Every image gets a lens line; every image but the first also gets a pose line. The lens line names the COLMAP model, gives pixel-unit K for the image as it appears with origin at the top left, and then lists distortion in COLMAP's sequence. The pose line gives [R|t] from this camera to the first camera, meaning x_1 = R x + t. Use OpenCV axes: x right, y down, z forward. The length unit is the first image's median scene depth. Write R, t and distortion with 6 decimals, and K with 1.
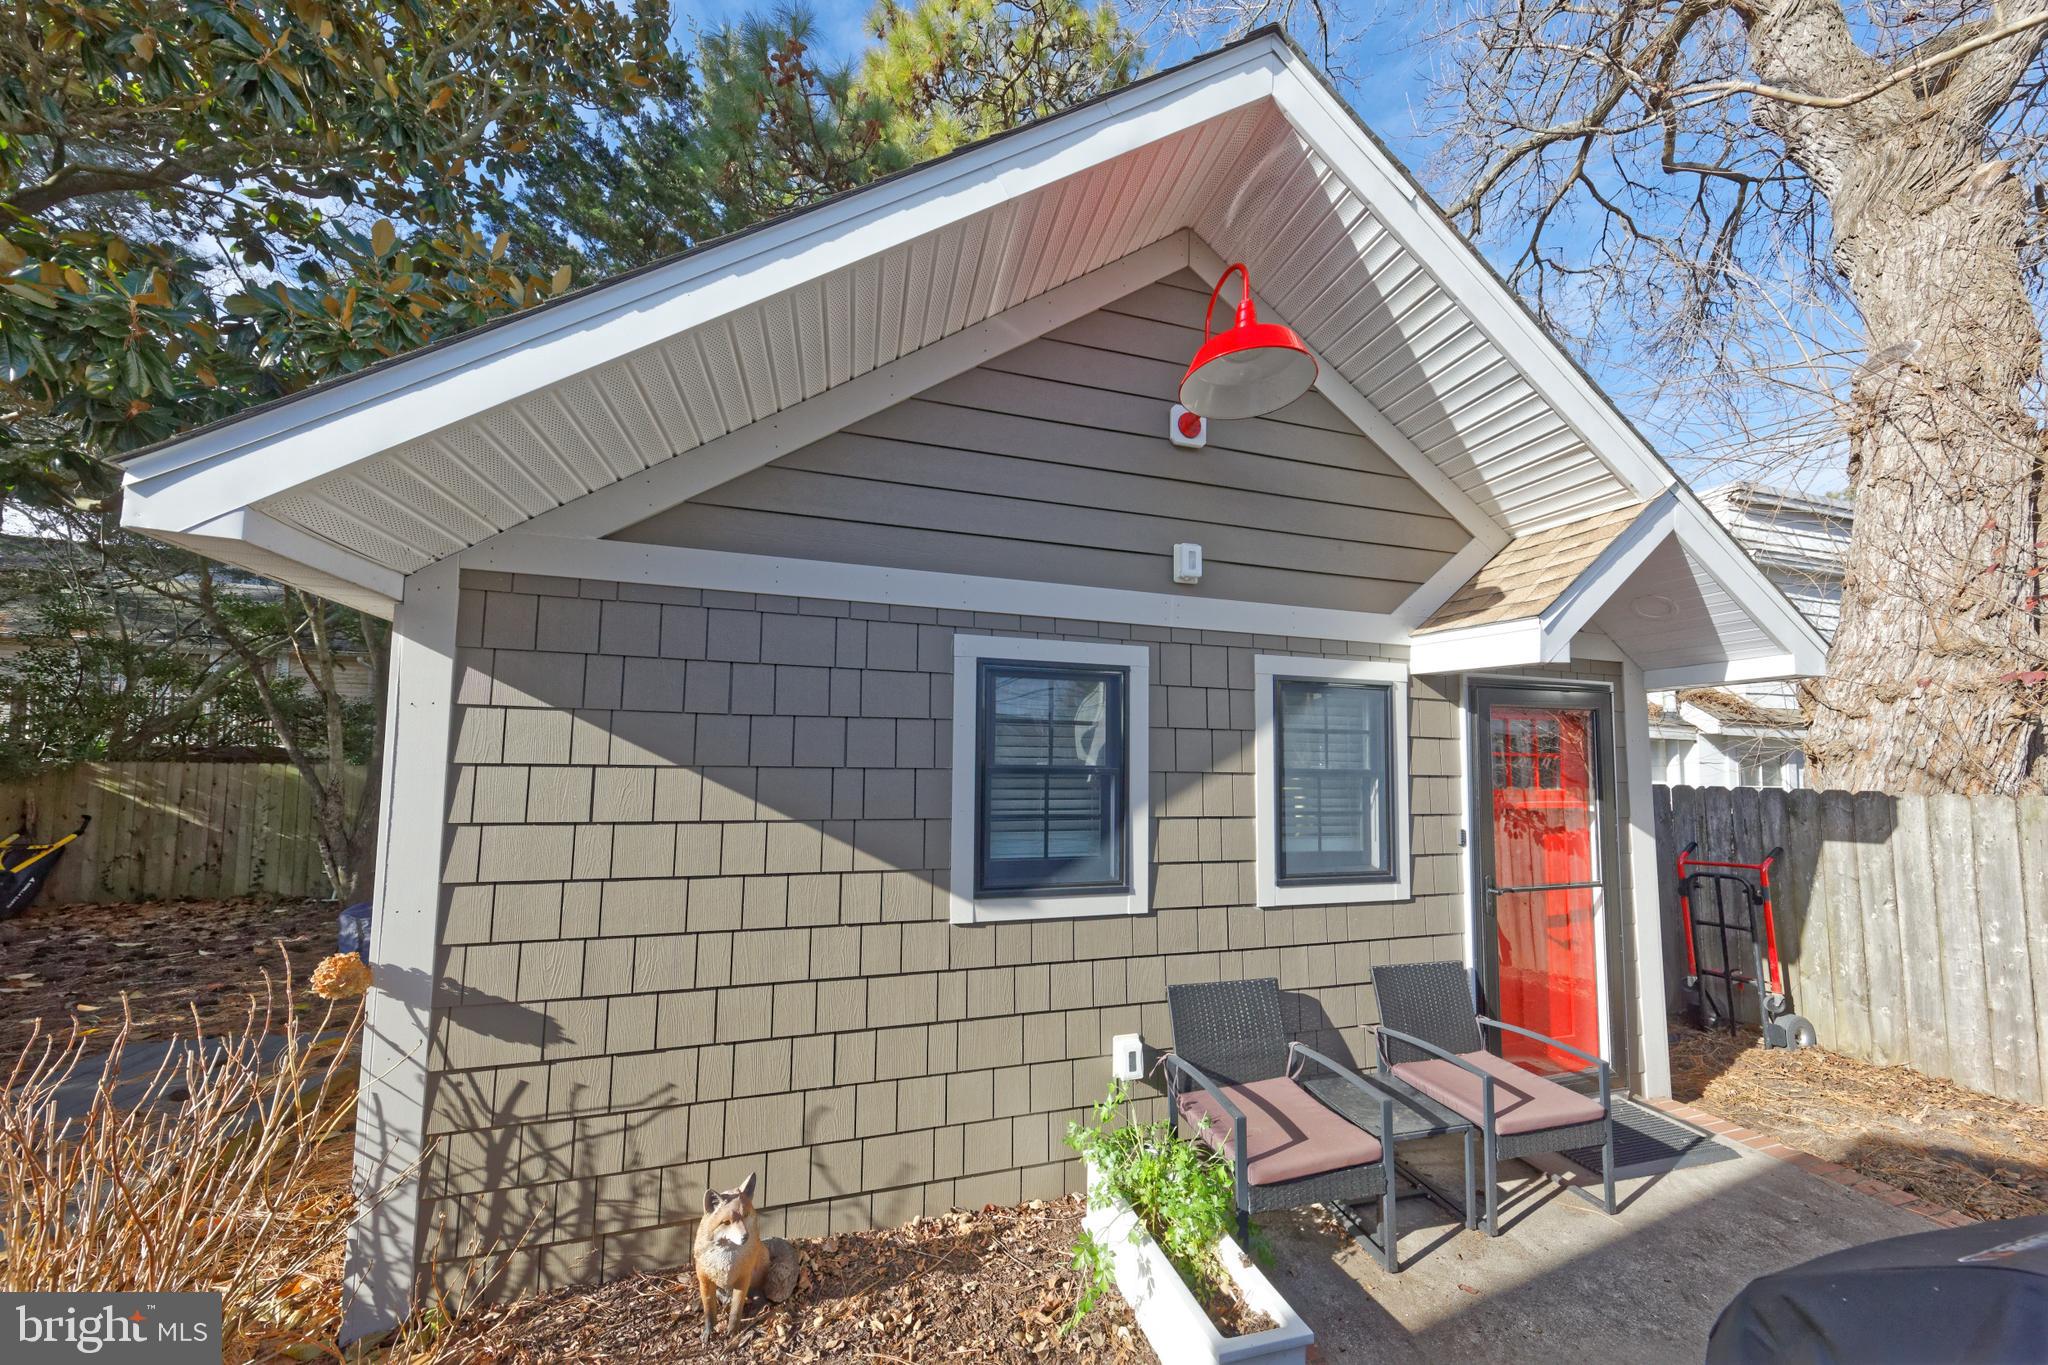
lens RADIAL K [[656.2, 0, 1021.2], [0, 656.2, 735.6], [0, 0, 1]] dist [0.001426, -0.000056]
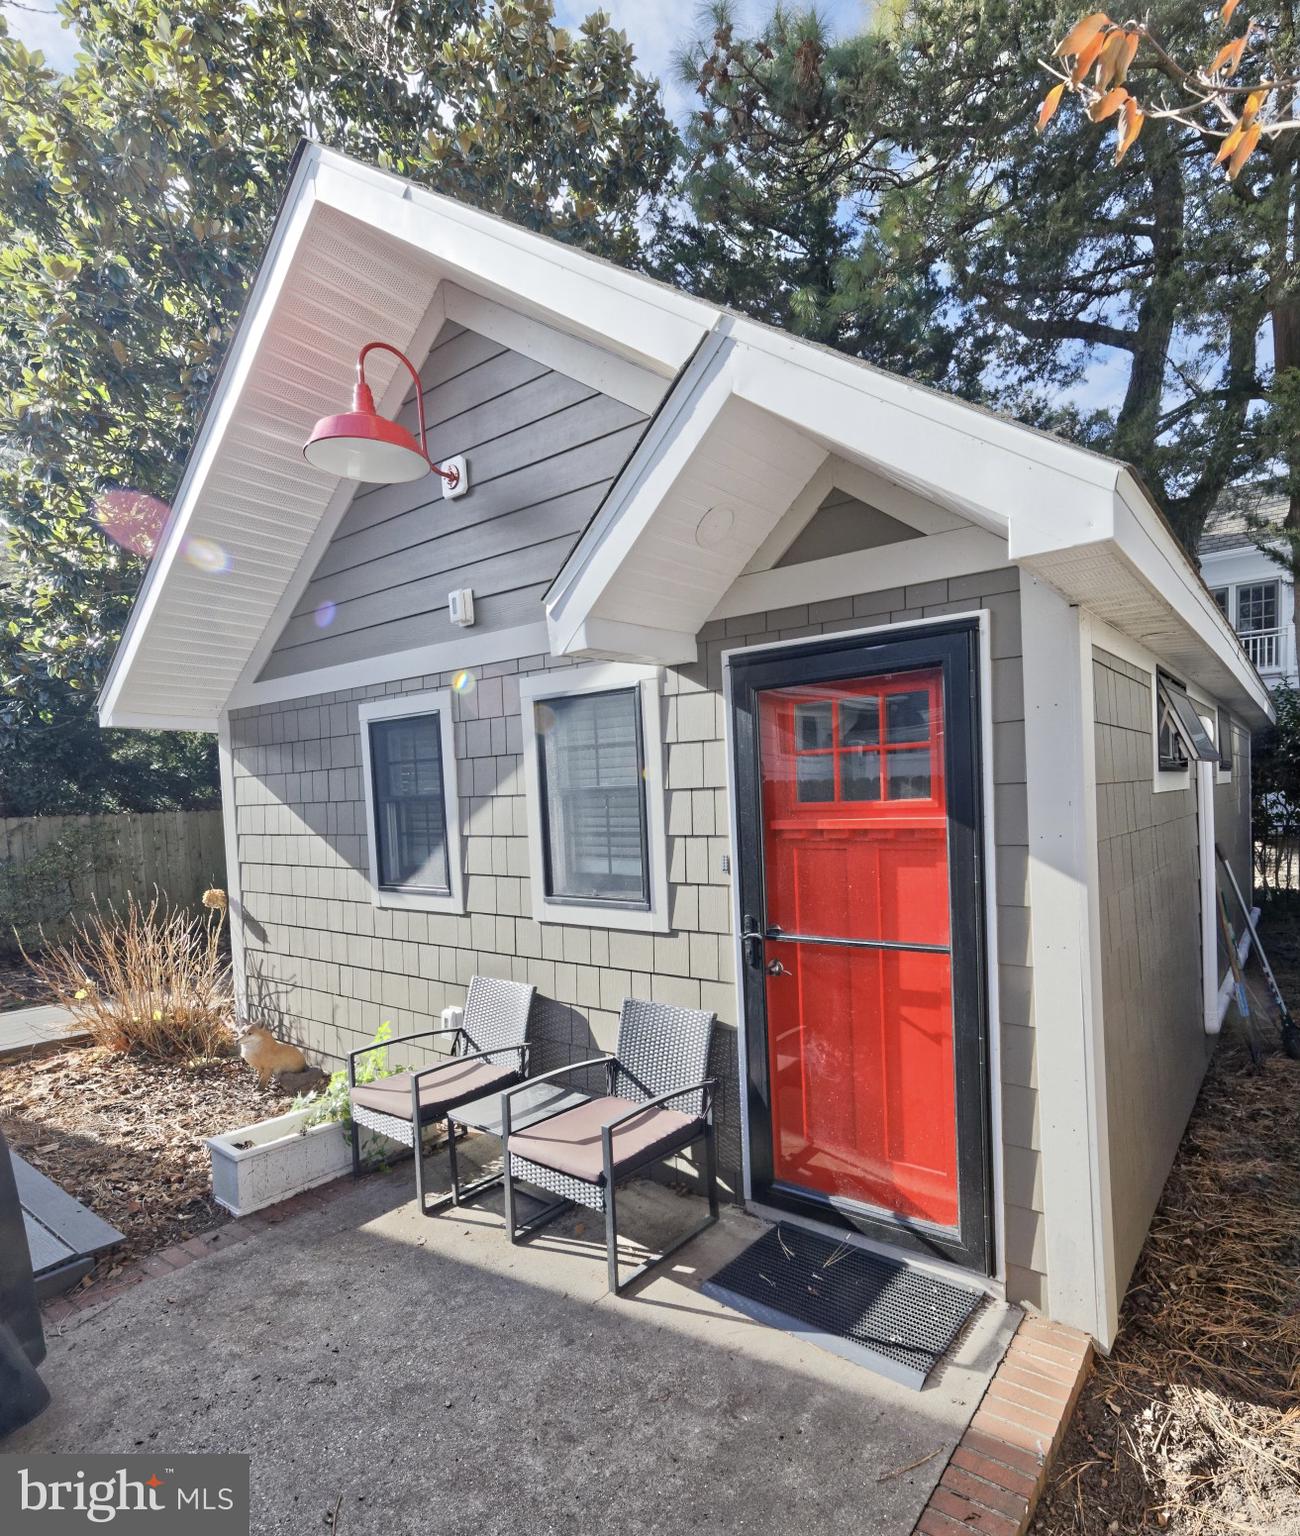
lens RADIAL K [[788.0, 0, 753.2], [0, 788.0, 838.5], [0, 0, 1]] dist [-0.000744, -0.000977]
pose [[0.642652, 0.009559, -0.766099, 1.639831], [0.076740, 0.994091, 0.076778, 0.061575], [0.762305, -0.108132, 0.638120, 0.494075]]
